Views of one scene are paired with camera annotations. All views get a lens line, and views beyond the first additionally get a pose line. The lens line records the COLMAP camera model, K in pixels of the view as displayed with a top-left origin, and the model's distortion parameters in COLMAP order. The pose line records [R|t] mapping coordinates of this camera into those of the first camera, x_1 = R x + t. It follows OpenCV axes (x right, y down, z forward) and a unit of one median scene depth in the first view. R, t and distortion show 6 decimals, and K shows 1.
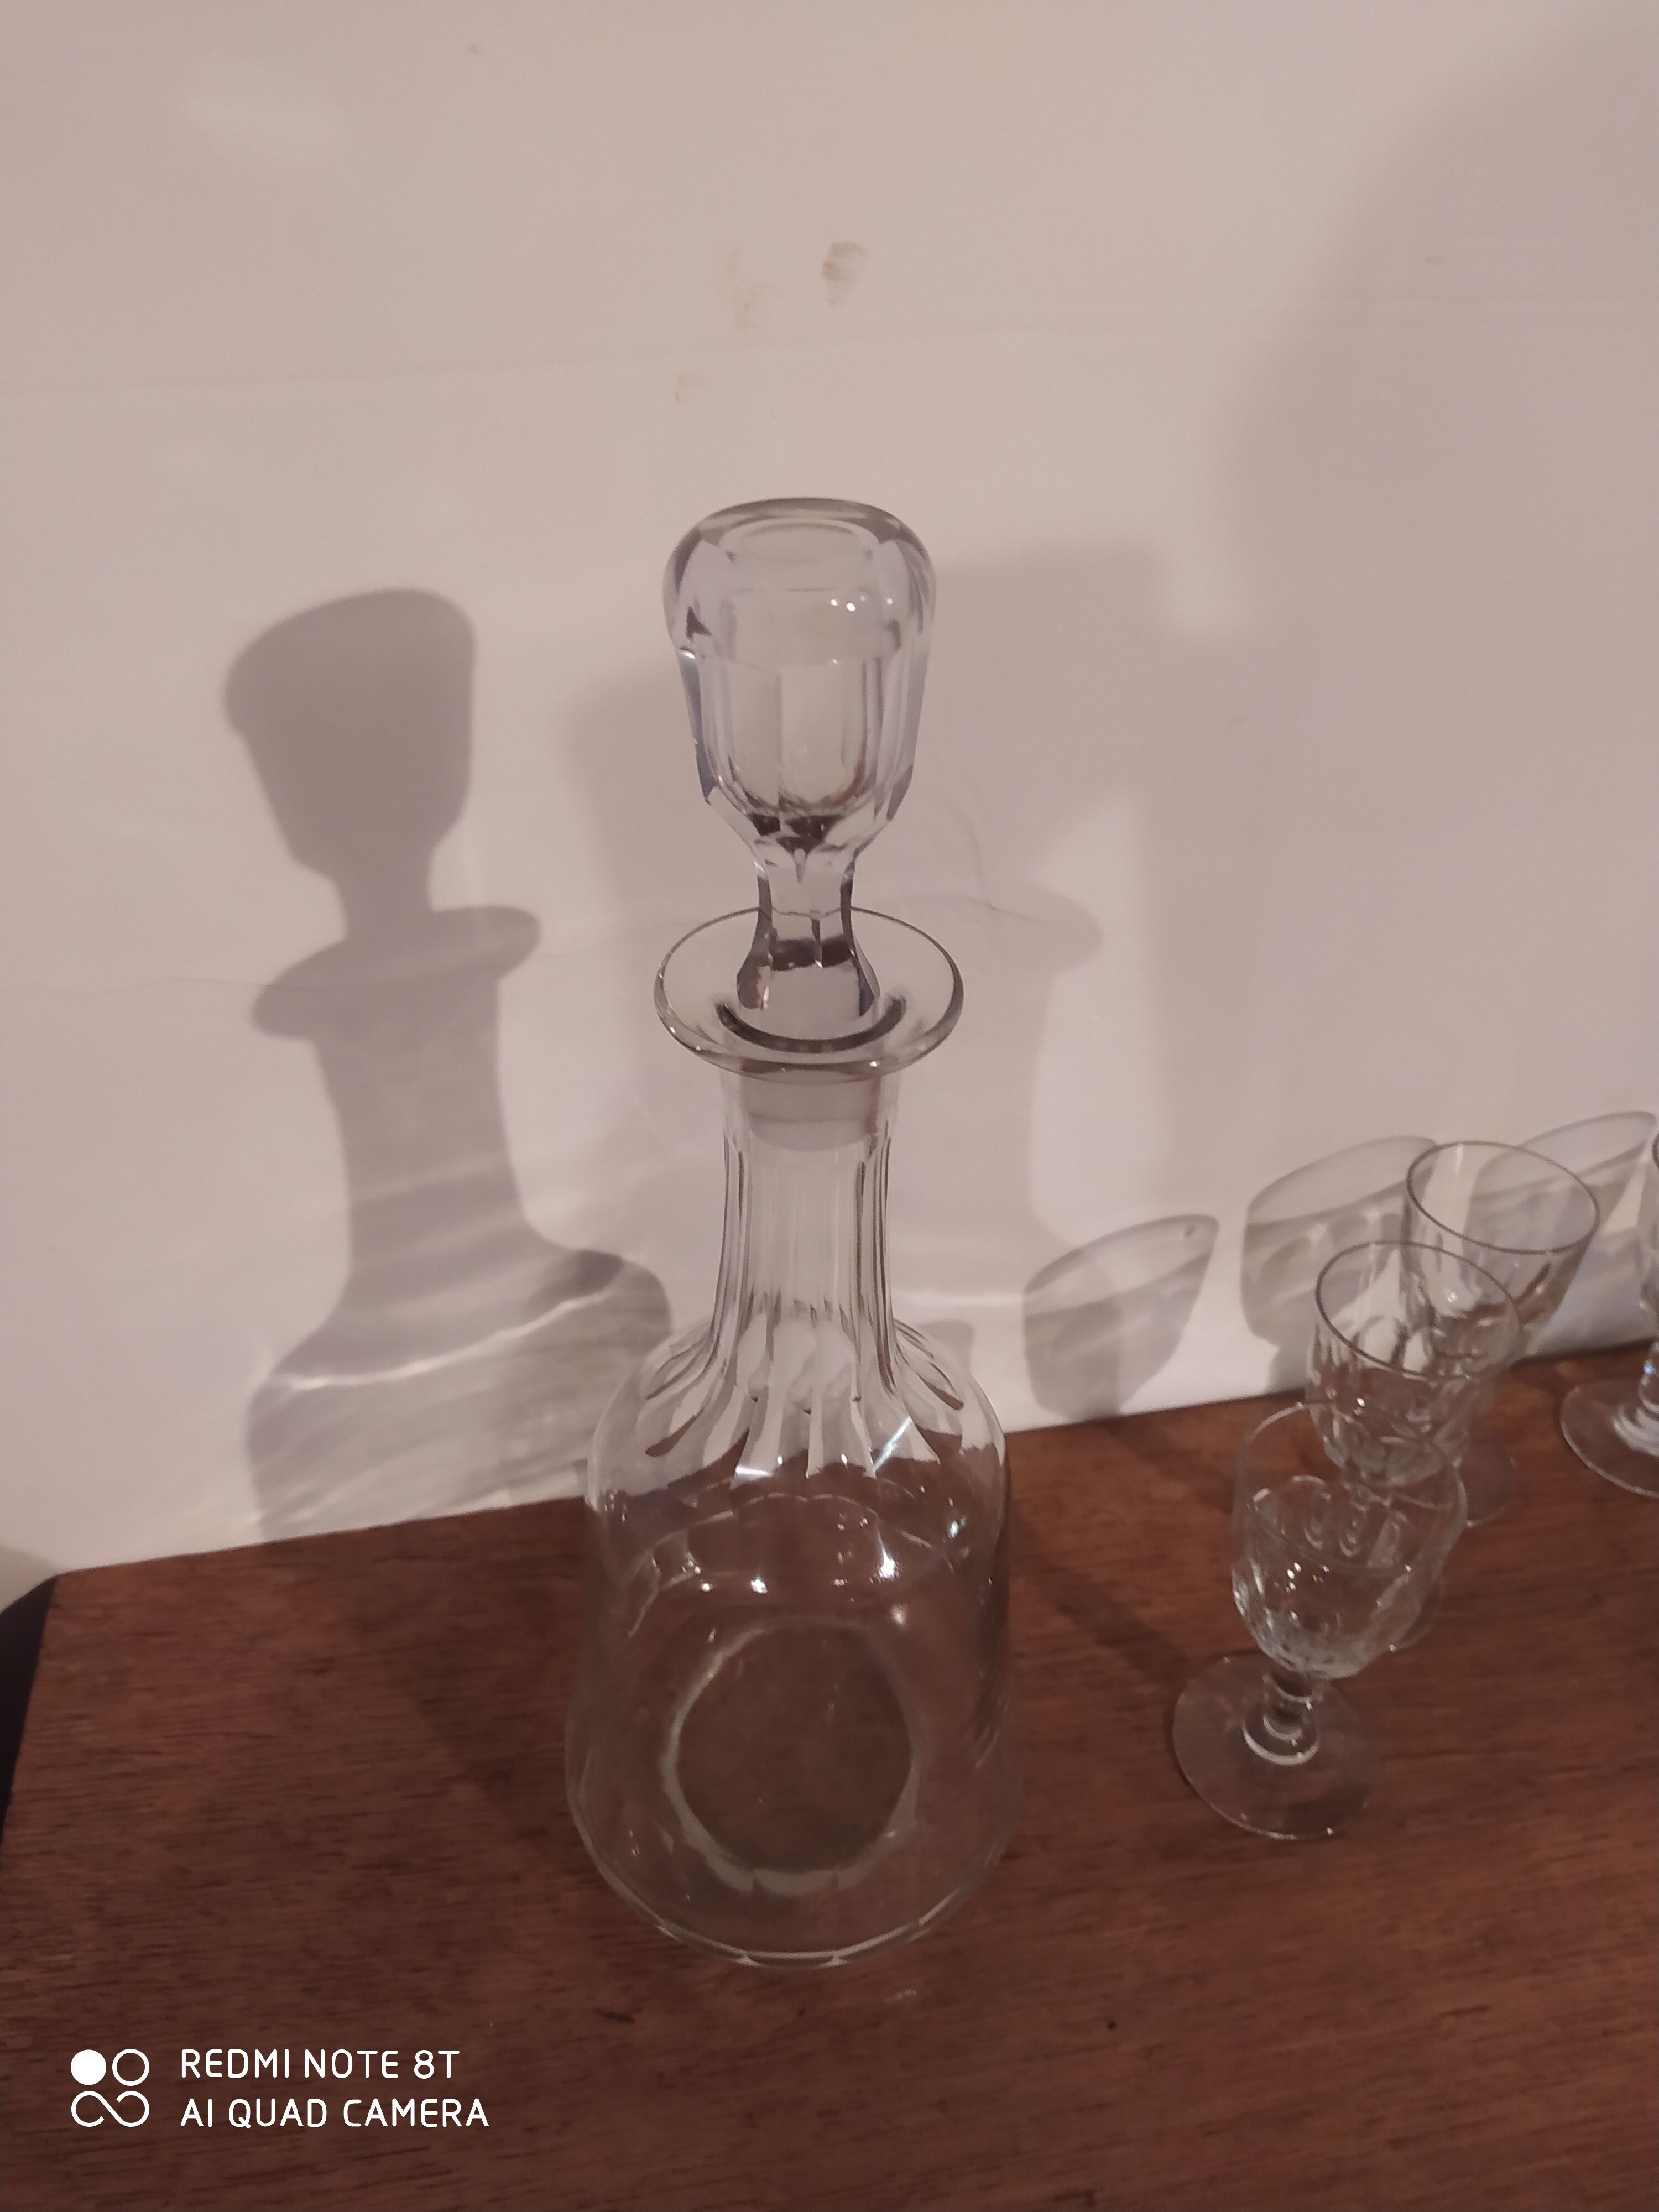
lens RADIAL K [[1645.1, 0, 845.3], [0, 1645.1, 1100.6], [0, 0, 1]] dist [0.075164, -0.155686]
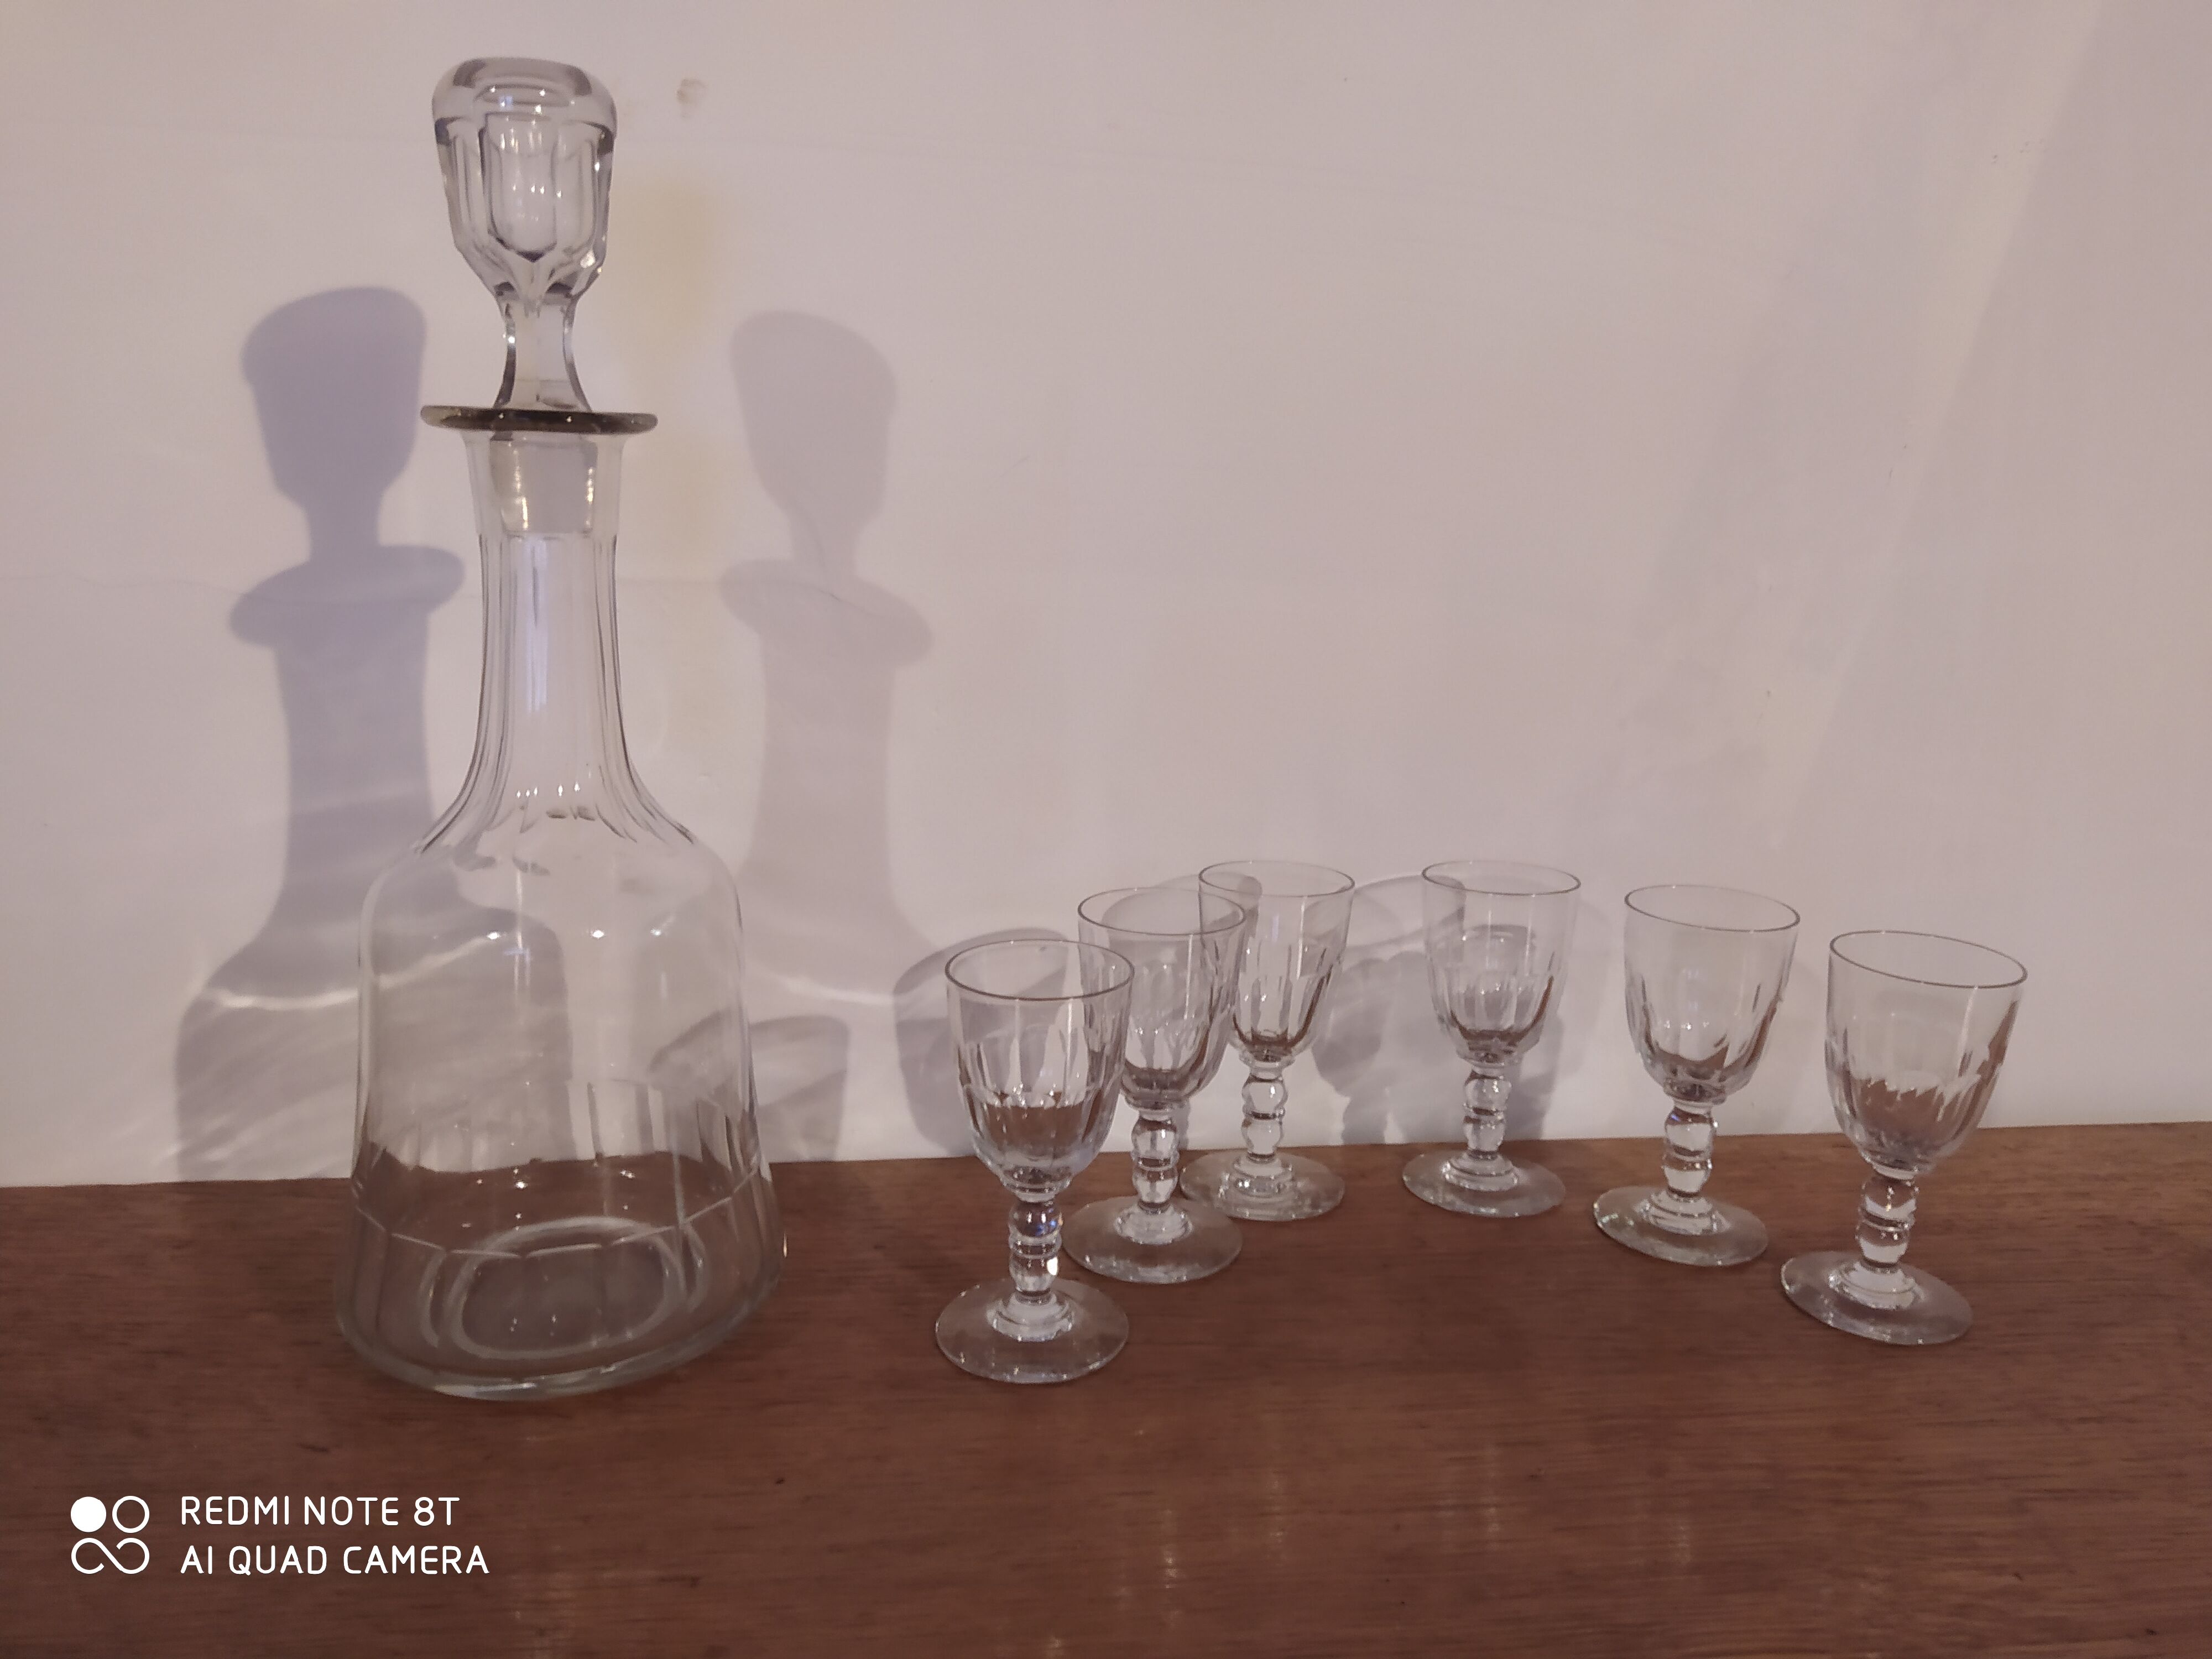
lens RADIAL K [[1645.1, 0, 1098.1], [0, 1645.1, 815.4], [0, 0, 1]] dist [0.075164, -0.155686]
pose [[0.997704, 0.028902, -0.061253, 0.335032], [-0.050874, 0.916817, -0.396053, 0.474332], [0.044711, 0.398260, 0.916182, -0.075631]]
